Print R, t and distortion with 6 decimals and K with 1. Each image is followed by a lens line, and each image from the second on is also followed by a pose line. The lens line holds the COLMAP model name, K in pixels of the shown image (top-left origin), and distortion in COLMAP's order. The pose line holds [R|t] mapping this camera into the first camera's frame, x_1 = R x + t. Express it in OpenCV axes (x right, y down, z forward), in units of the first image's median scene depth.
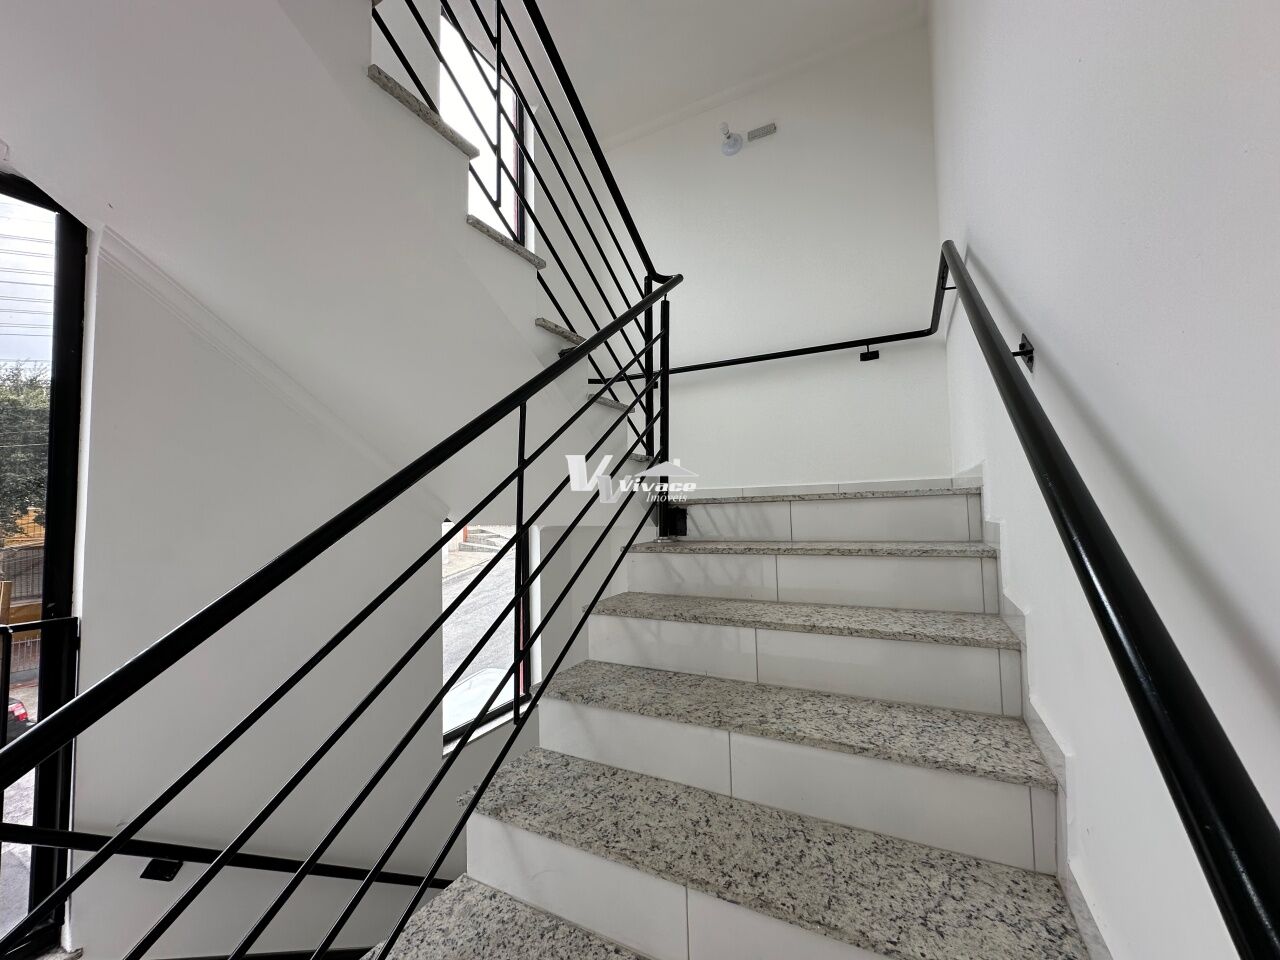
lens RADIAL K [[513.1, 0, 643.3], [0, 513.1, 482.3], [0, 0, 1]] dist [-0.004032, 0.000728]
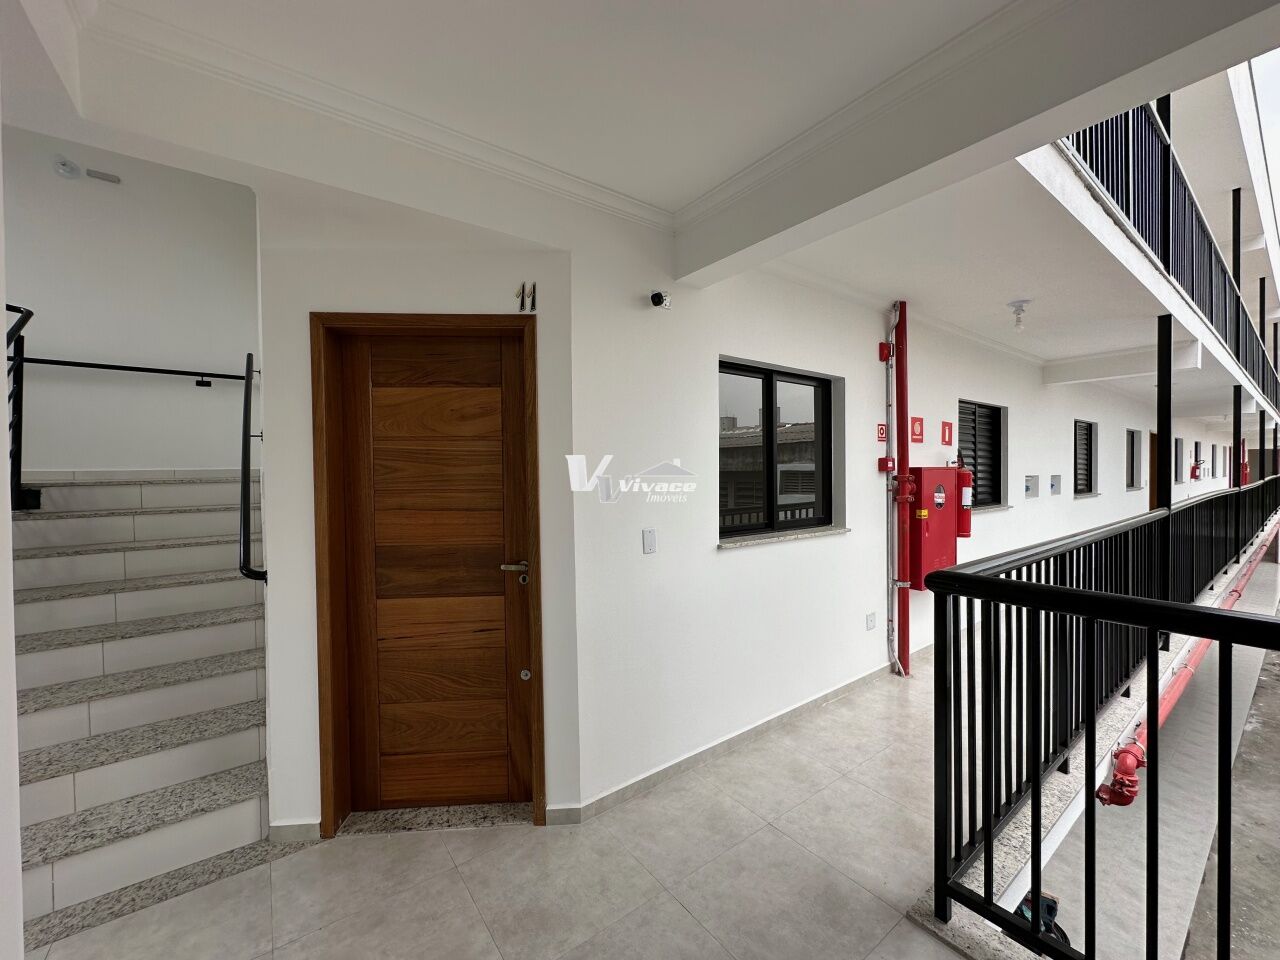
lens RADIAL K [[513.1, 0, 647.1], [0, 513.1, 477.0], [0, 0, 1]] dist [-0.004032, 0.000728]
pose [[0.434662, -0.000622, 0.900594, -0.444738], [-0.047304, 0.998604, 0.023521, -0.093320], [-0.899351, -0.052826, 0.434025, -1.078254]]
